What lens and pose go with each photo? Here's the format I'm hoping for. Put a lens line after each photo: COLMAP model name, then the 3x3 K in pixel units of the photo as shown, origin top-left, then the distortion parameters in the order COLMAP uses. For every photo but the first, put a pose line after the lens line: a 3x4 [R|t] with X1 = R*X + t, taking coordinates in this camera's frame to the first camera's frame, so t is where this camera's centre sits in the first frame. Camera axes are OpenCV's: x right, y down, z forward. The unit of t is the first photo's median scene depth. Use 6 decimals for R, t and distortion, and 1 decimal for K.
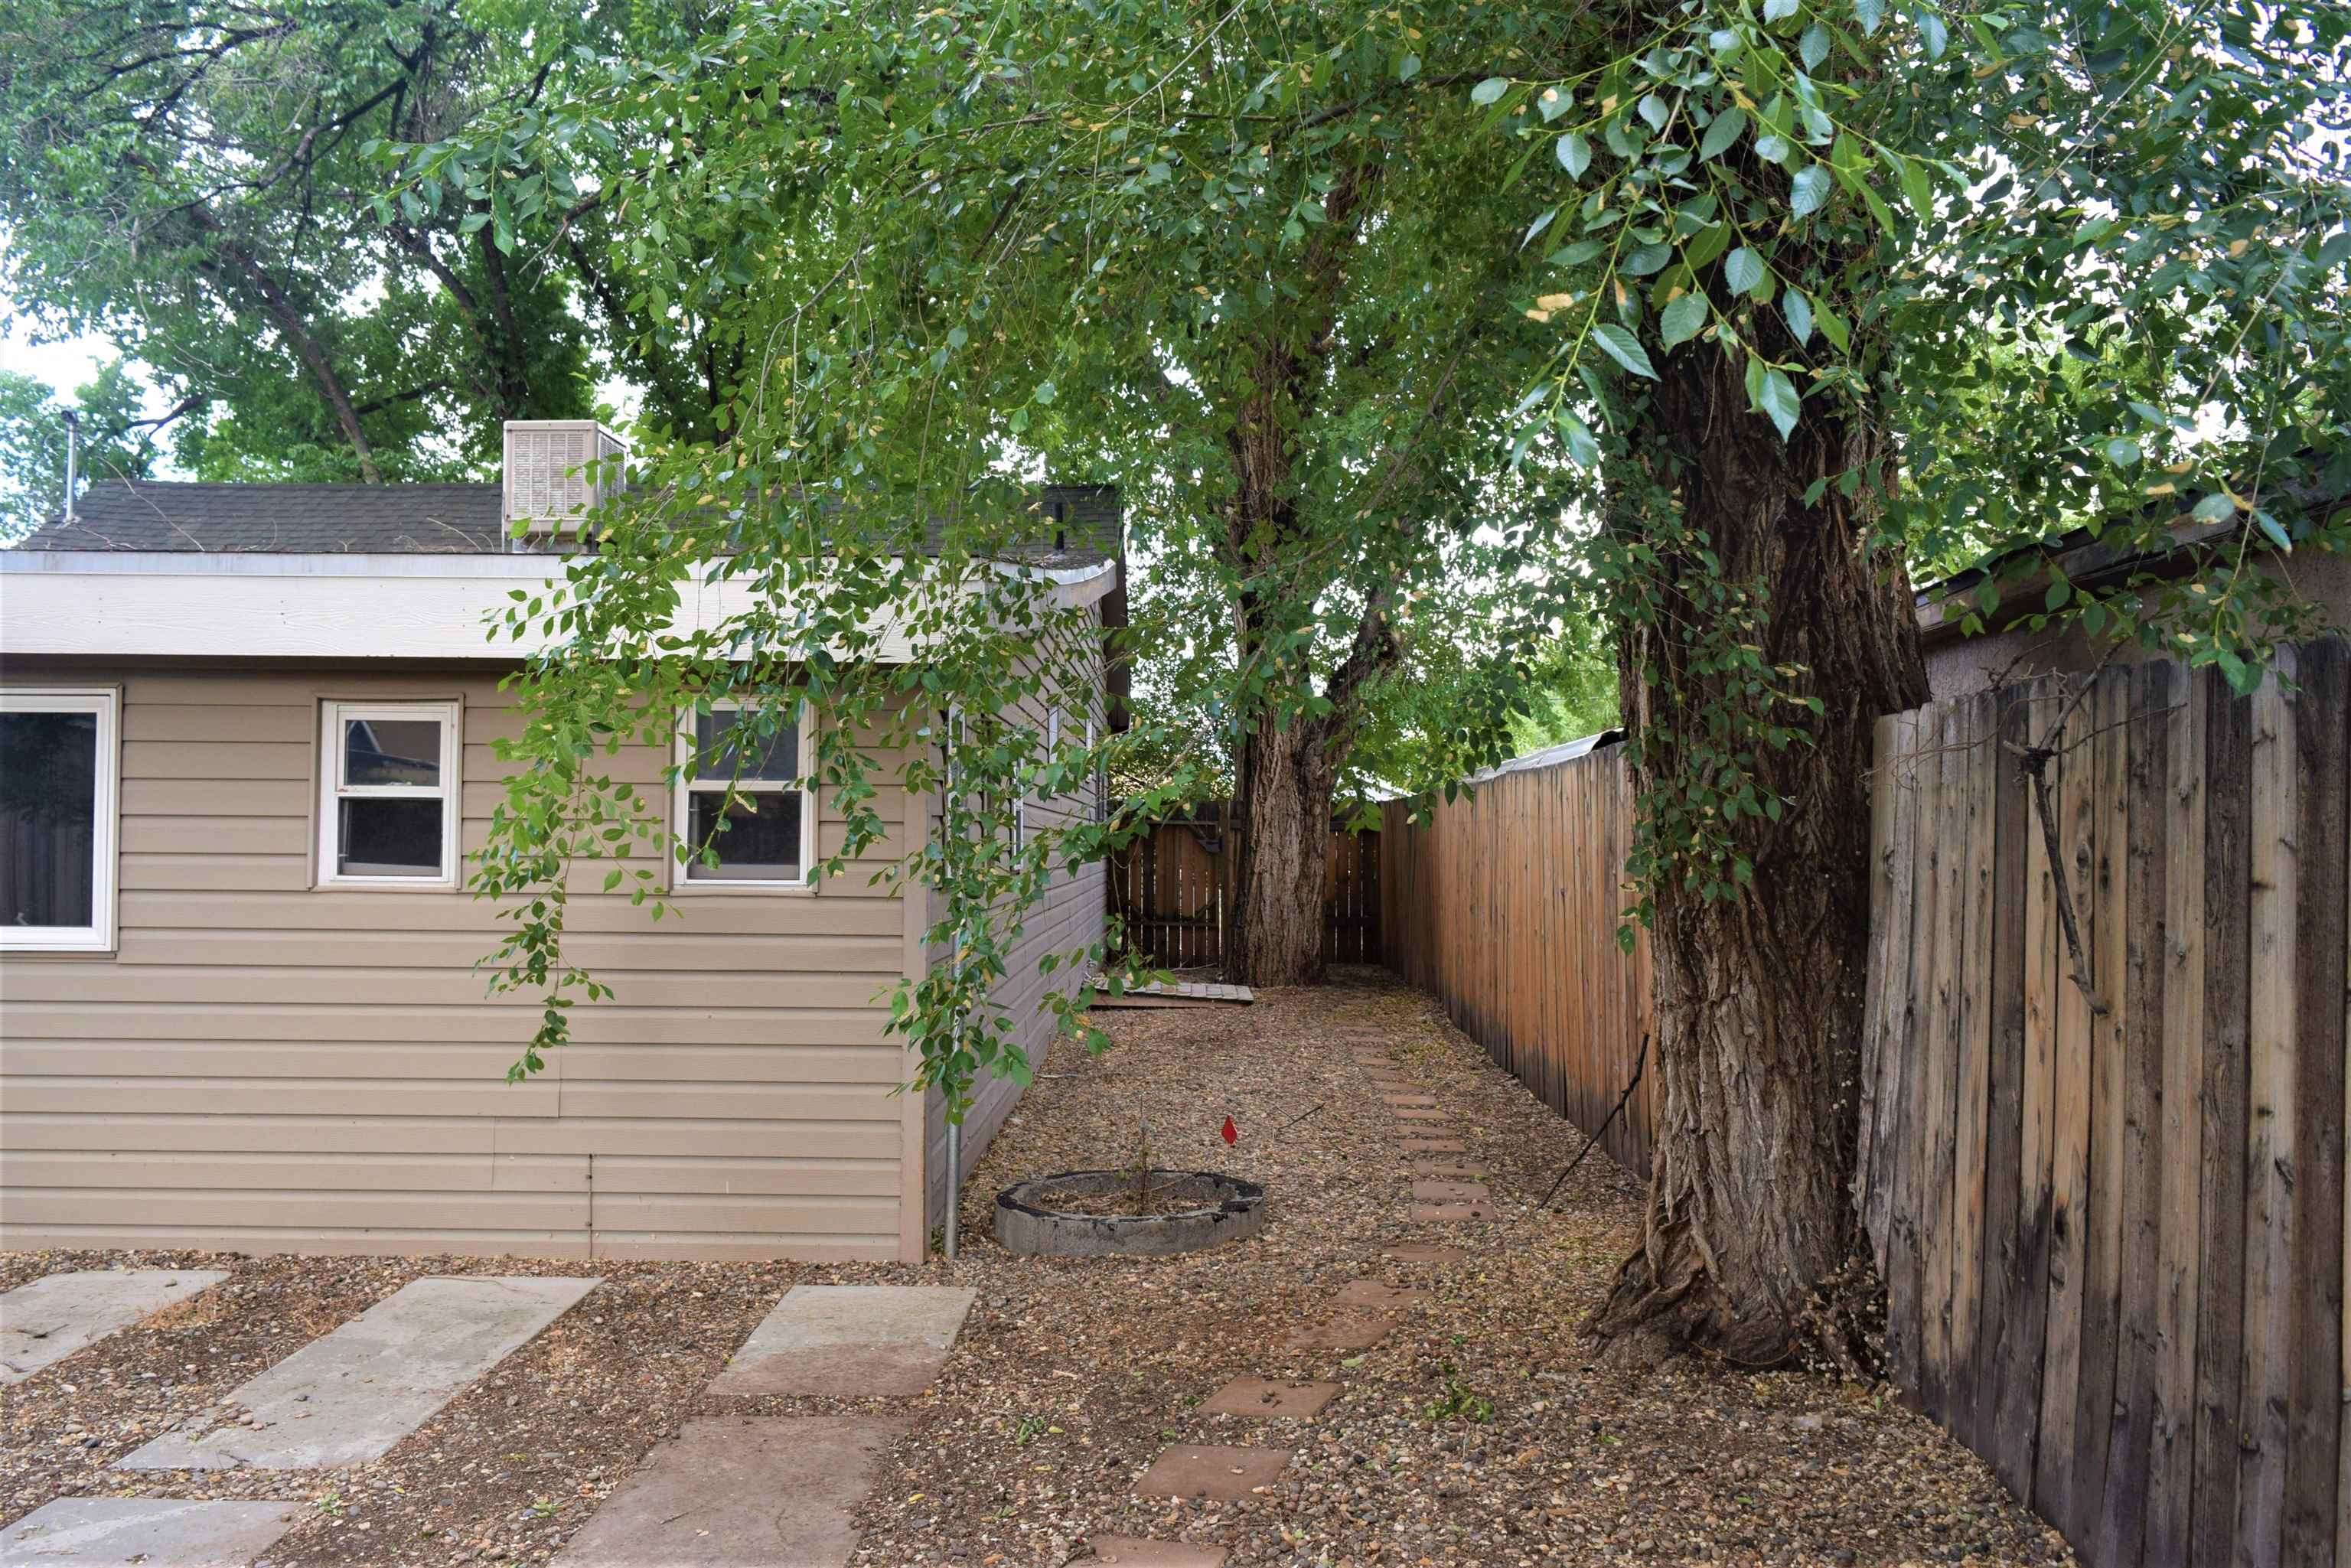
lens RADIAL K [[1824.3, 0, 1175.5], [0, 1824.3, 784.0], [0, 0, 1]] dist [-0.024743, 0.011921]
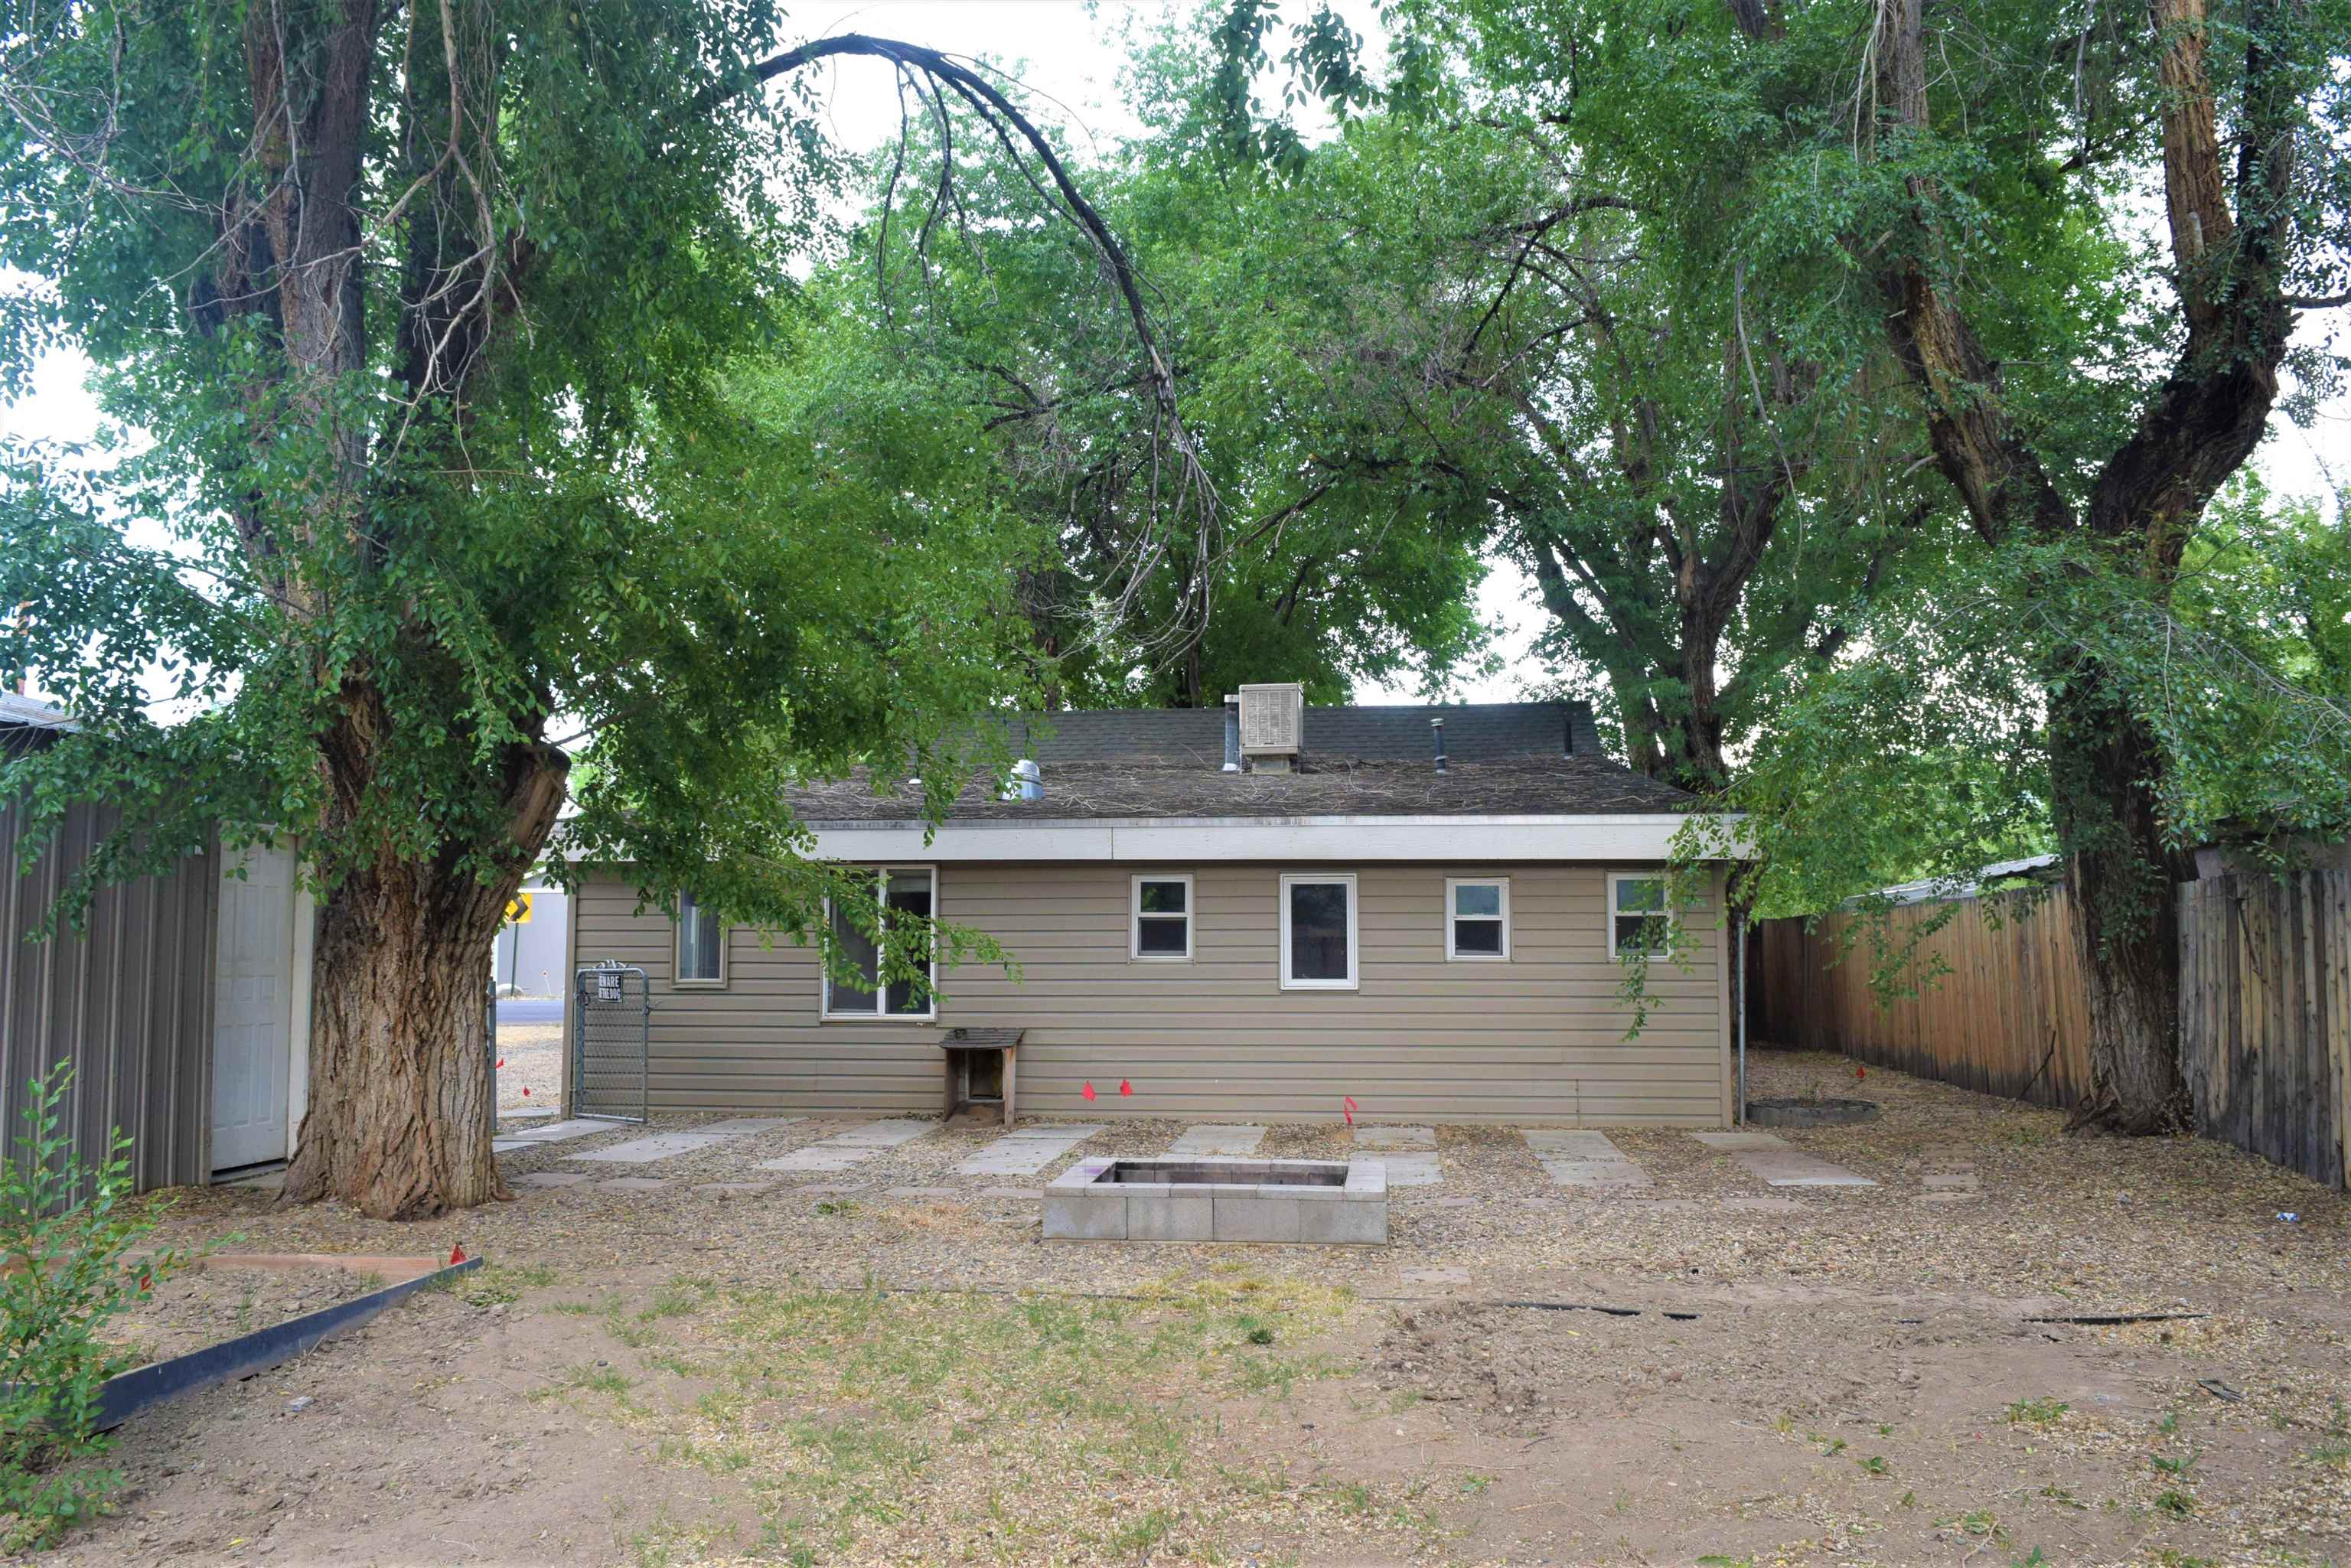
lens RADIAL K [[1824.3, 0, 1175.5], [0, 1824.3, 784.0], [0, 0, 1]] dist [-0.024743, 0.011921]
pose [[0.994464, -0.015954, -0.103864, -0.807074], [0.009014, 0.997716, -0.066948, -0.018489], [0.104695, 0.065641, 0.992336, -1.819780]]
